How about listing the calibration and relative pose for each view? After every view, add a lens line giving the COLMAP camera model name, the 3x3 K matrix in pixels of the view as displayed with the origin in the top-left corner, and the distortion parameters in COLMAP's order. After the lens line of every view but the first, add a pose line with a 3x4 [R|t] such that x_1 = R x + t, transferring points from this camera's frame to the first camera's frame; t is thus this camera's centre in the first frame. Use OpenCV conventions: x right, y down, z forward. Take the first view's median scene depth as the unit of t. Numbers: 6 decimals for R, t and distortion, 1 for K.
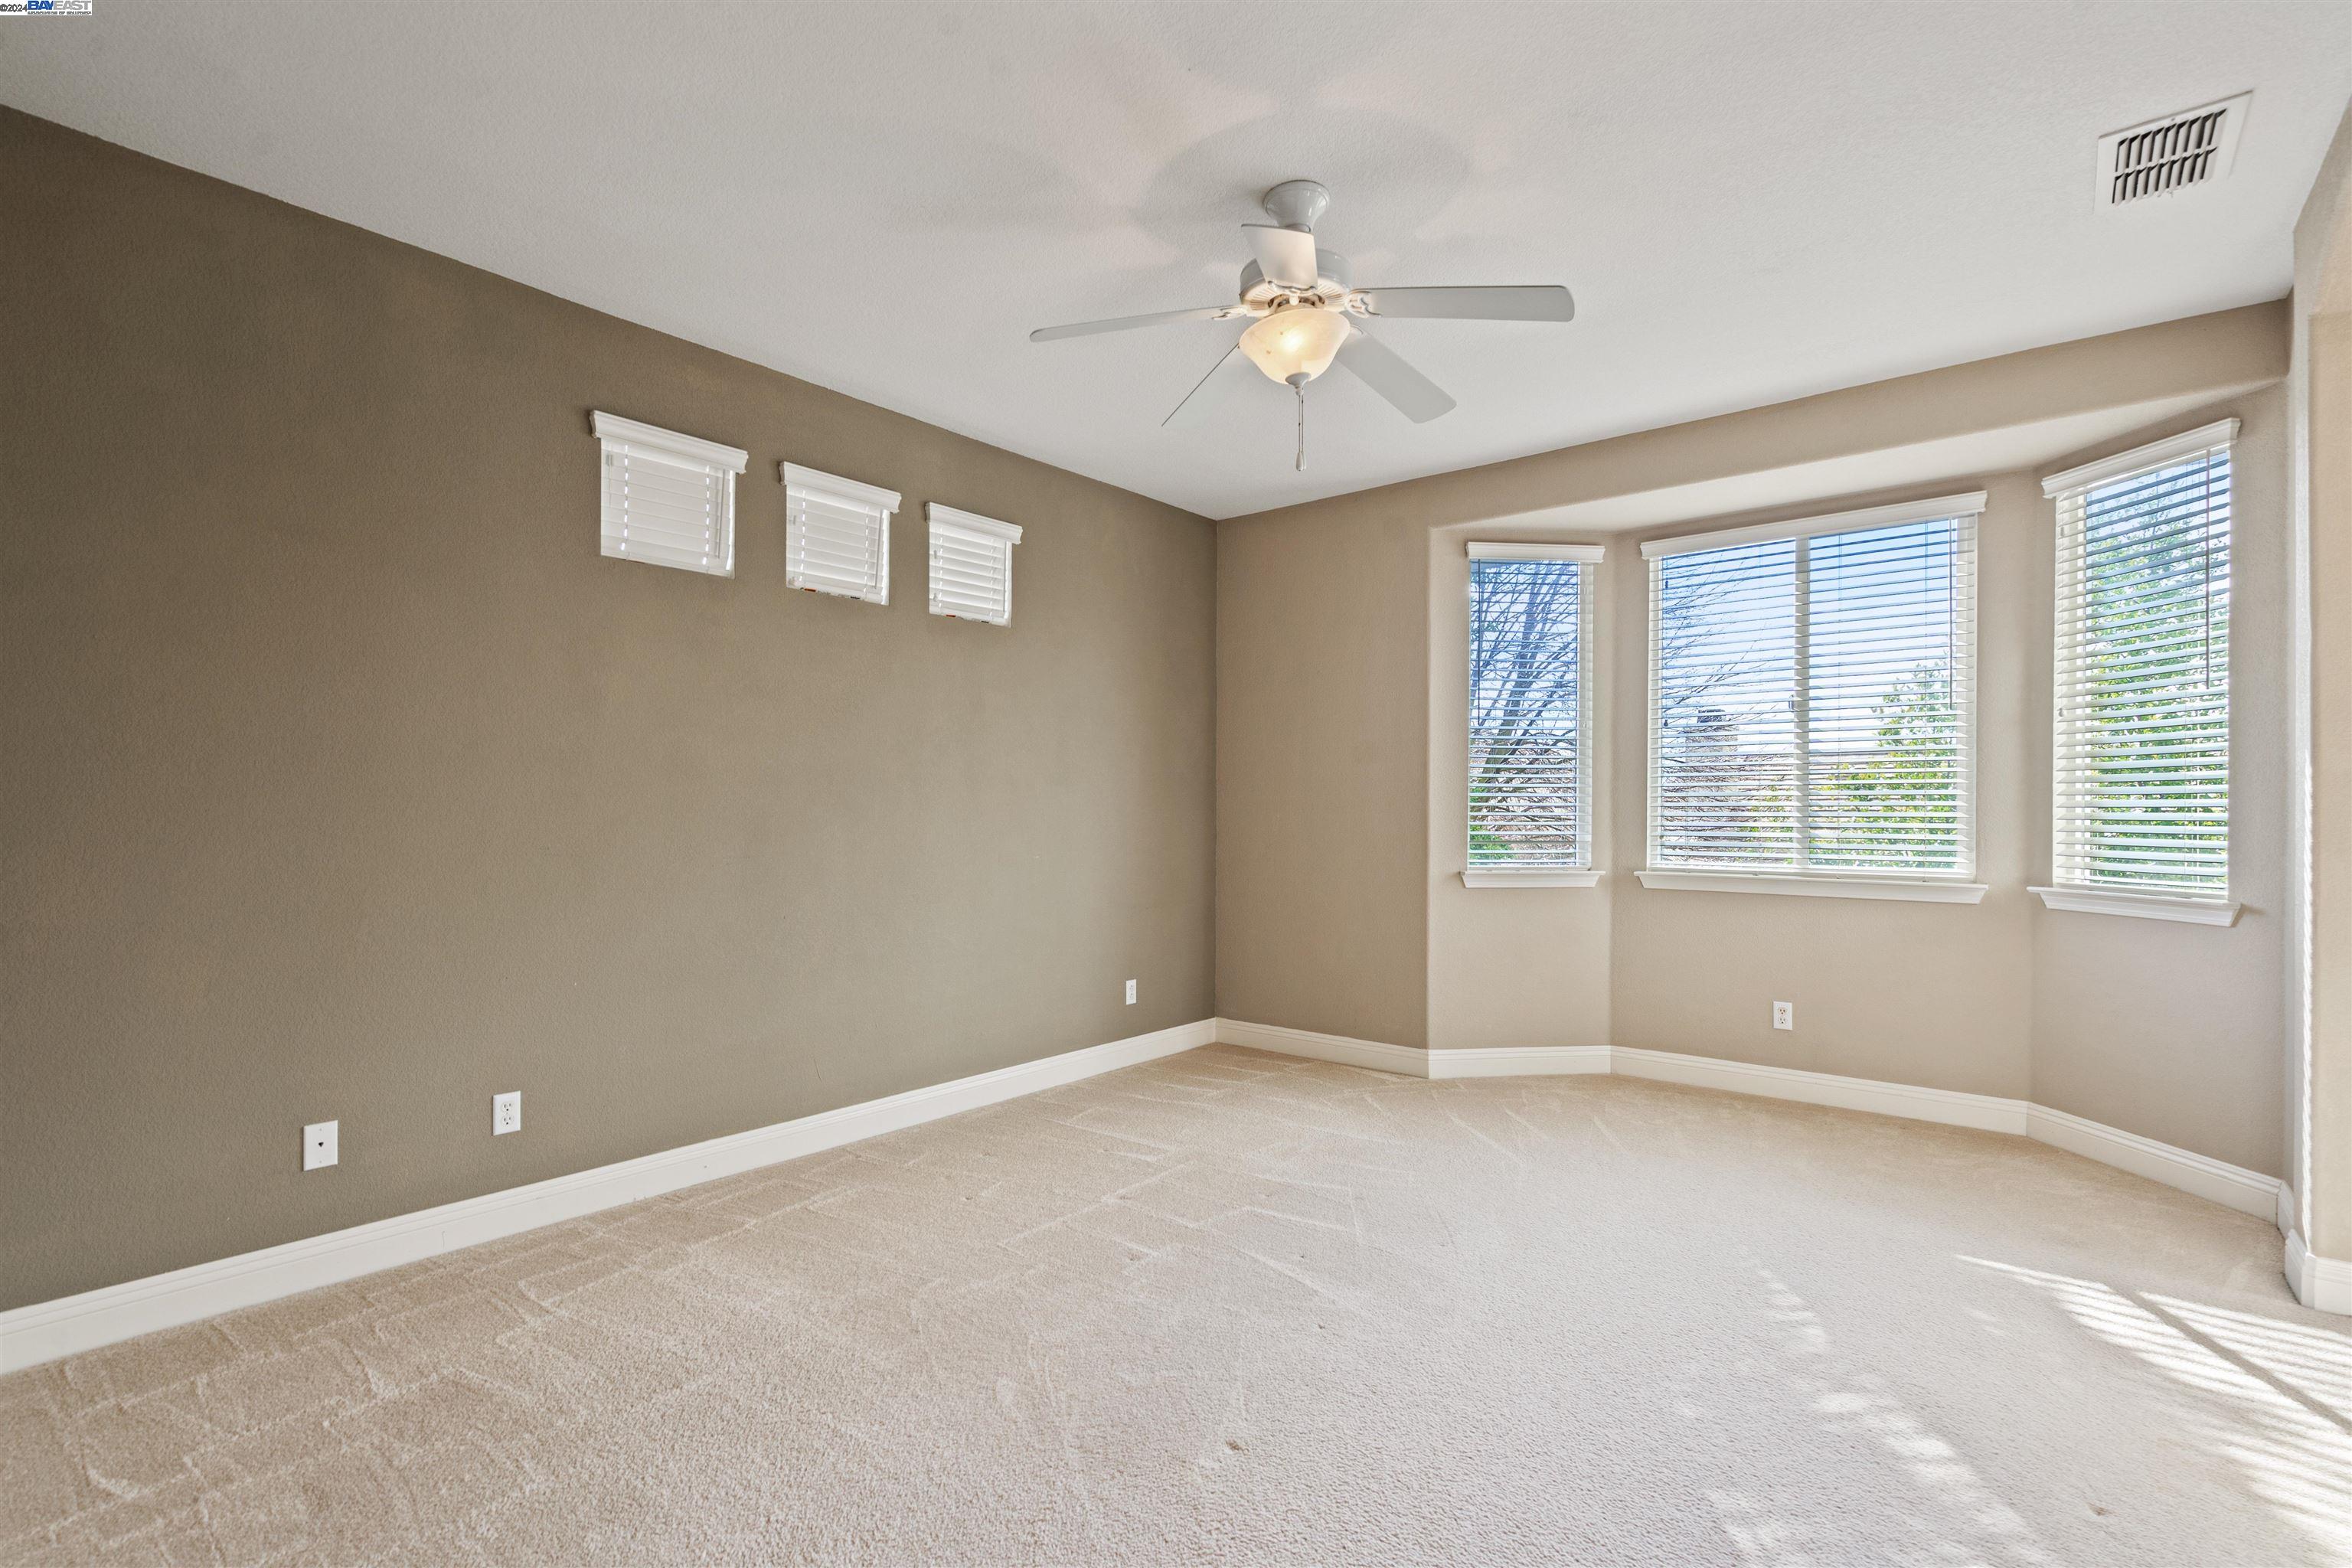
lens RADIAL K [[1087.8, 0, 1190.7], [0, 1087.8, 804.3], [0, 0, 1]] dist [-0.000768, 0.000026]
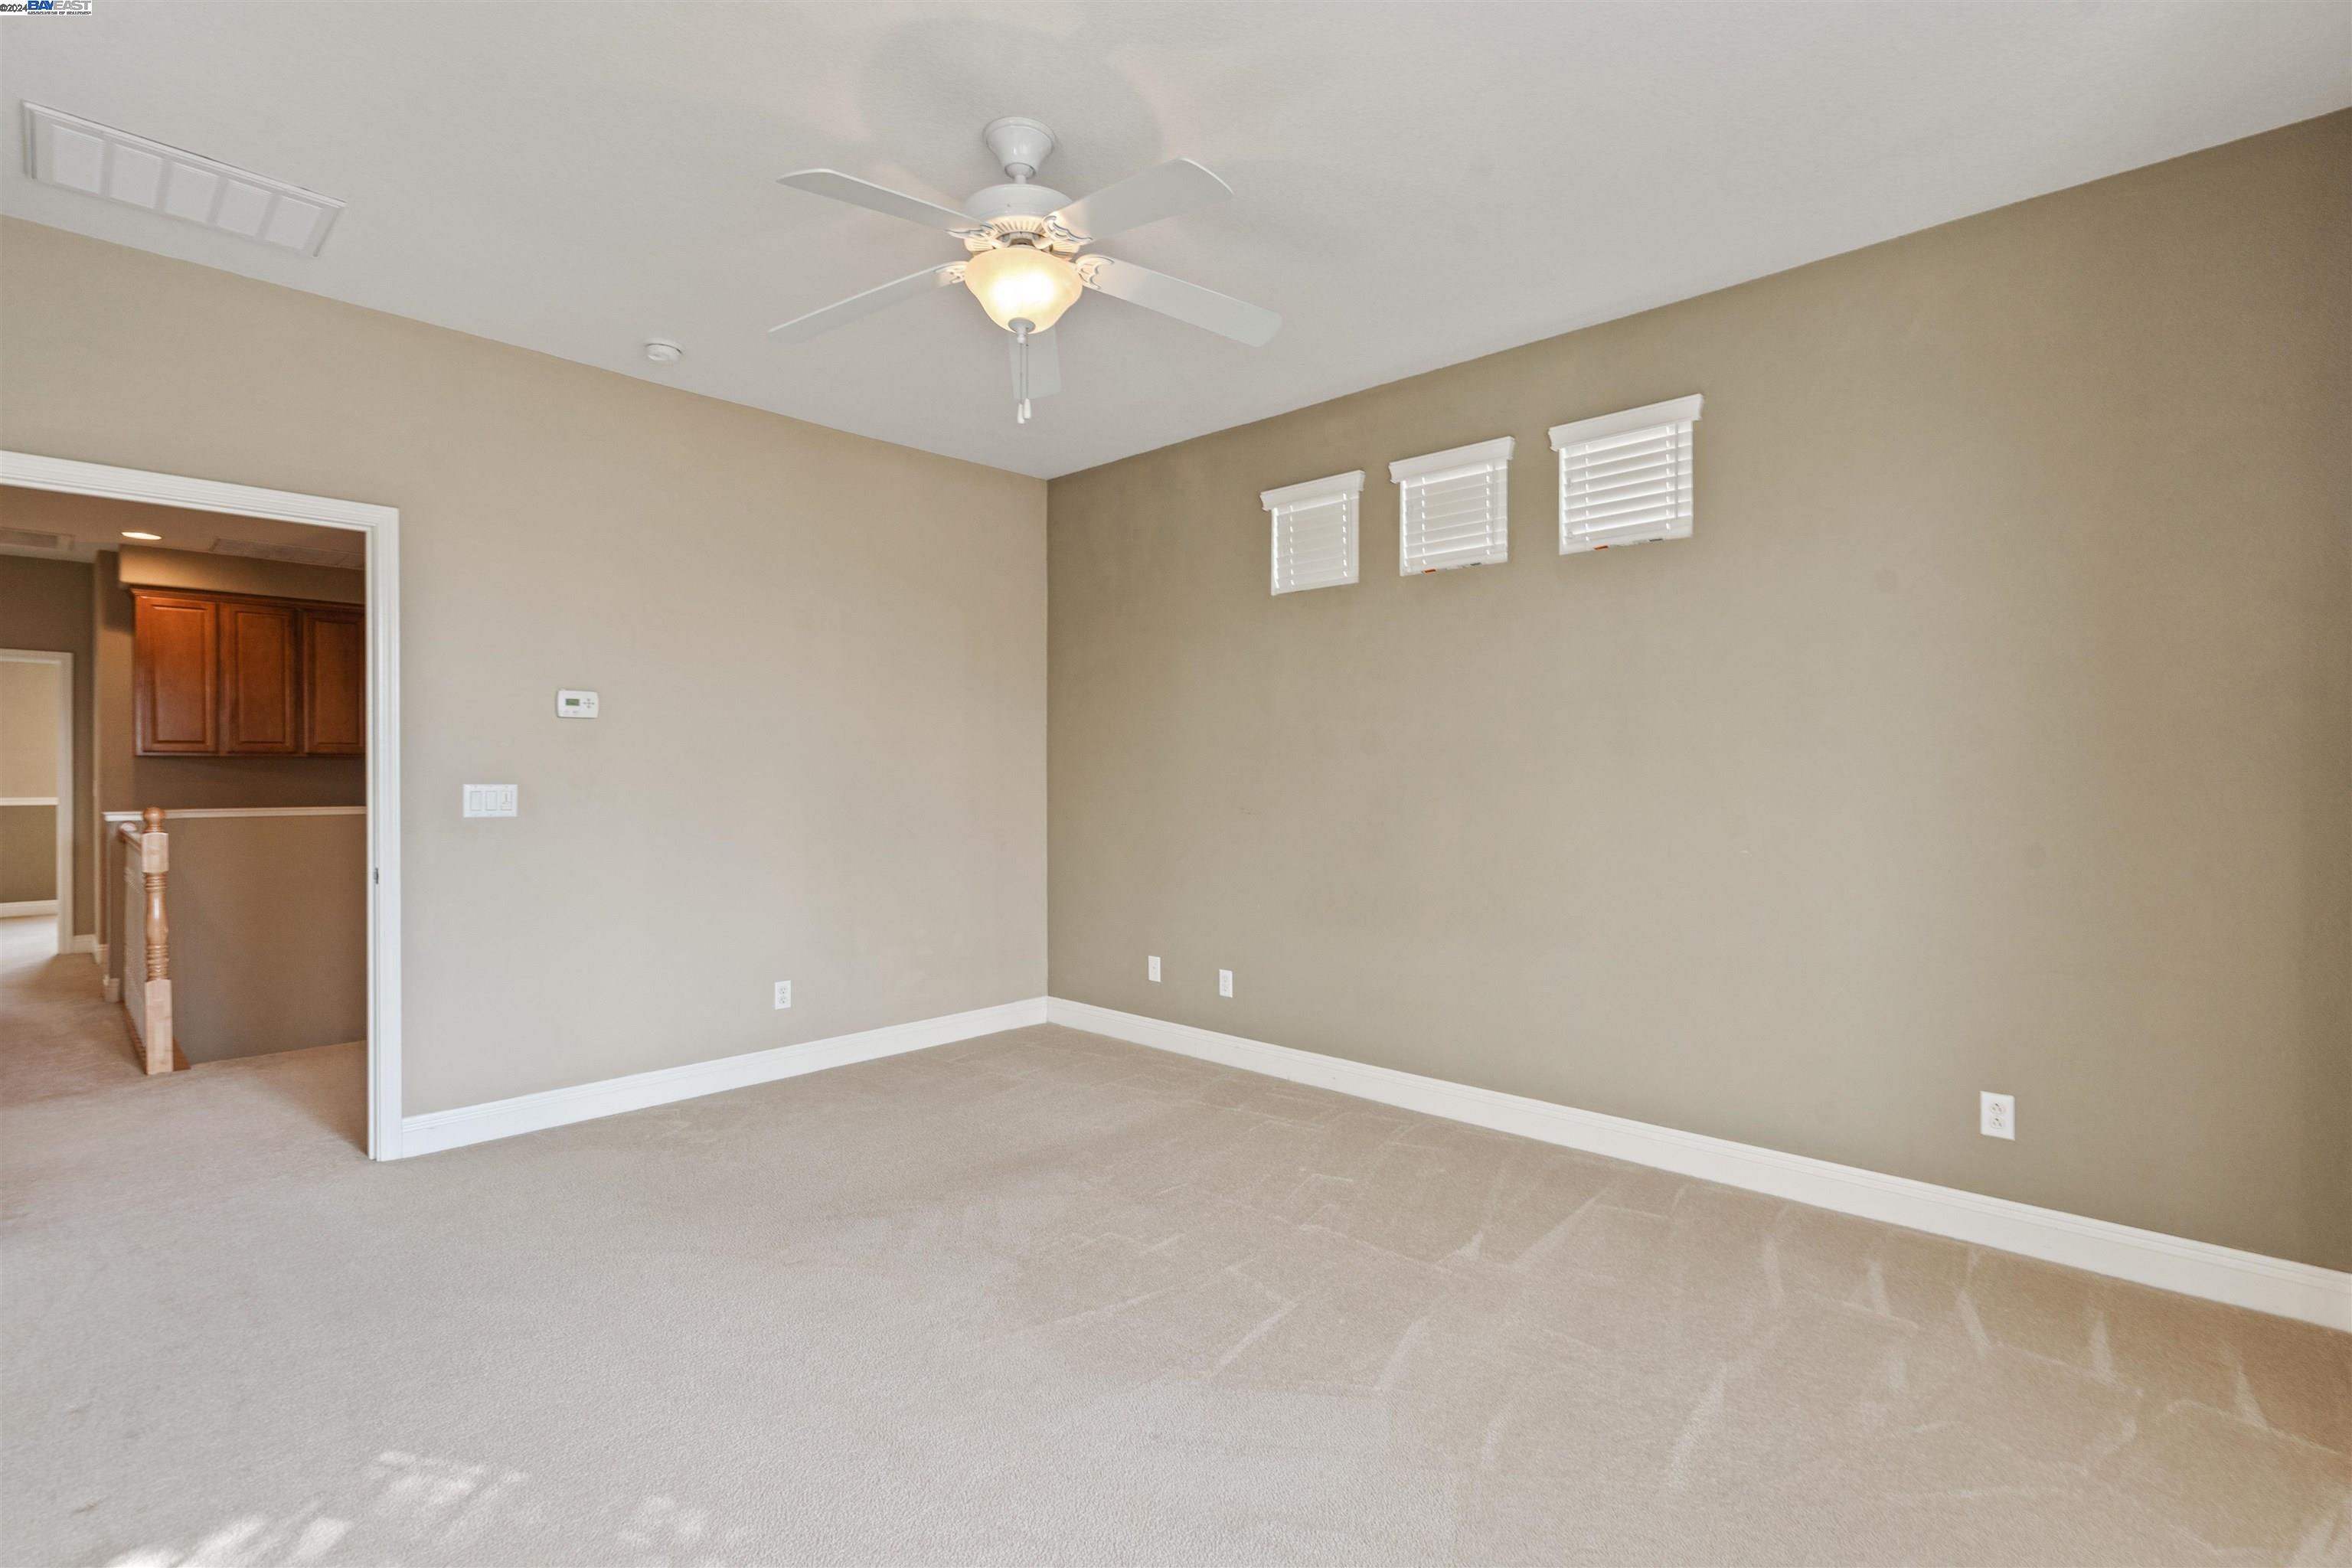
lens RADIAL K [[1076.2, 0, 1176.0], [0, 1076.2, 784.0], [0, 0, 1]] dist [-0.007530, 0.000217]
pose [[-0.069462, 0.005562, -0.997569, 0.686771], [0.002135, 0.999983, 0.005426, -0.000021], [0.997582, -0.001753, -0.069472, 0.825815]]
